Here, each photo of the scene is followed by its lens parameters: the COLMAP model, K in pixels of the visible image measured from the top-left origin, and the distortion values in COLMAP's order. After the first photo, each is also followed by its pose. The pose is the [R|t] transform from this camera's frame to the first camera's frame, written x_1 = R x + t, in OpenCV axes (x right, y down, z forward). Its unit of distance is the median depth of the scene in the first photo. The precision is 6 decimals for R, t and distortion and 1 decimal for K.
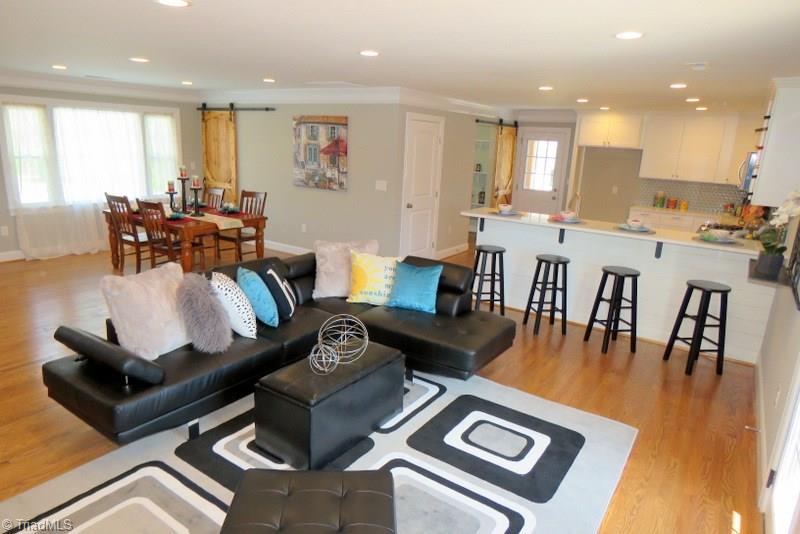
lens RADIAL K [[505.3, 0, 402.3], [0, 505.3, 266.5], [0, 0, 1]] dist [-0.016978, -0.001777]
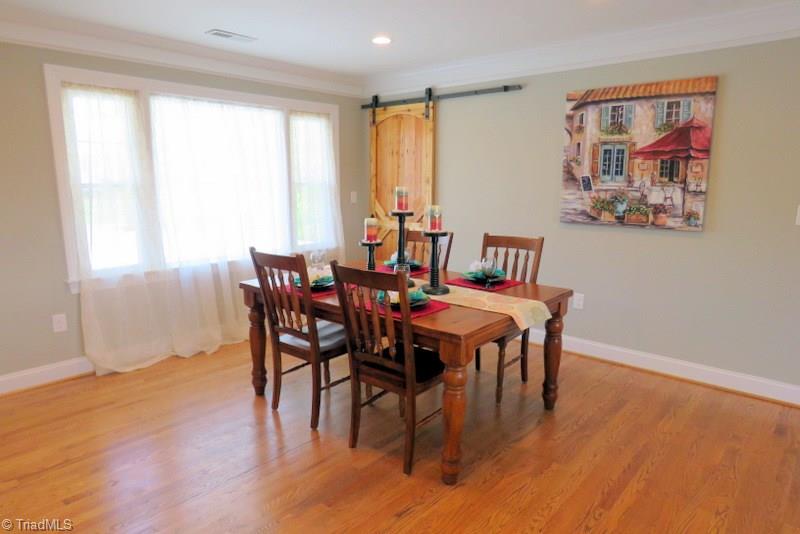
lens RADIAL K [[512.5, 0, 396.1], [0, 512.5, 268.4], [0, 0, 1]] dist [-0.018919, 0.024297]
pose [[0.989584, -0.020286, -0.142518, -0.331653], [0.009570, 0.997102, -0.075474, -0.076579], [0.143636, 0.073324, 0.986910, 0.466246]]
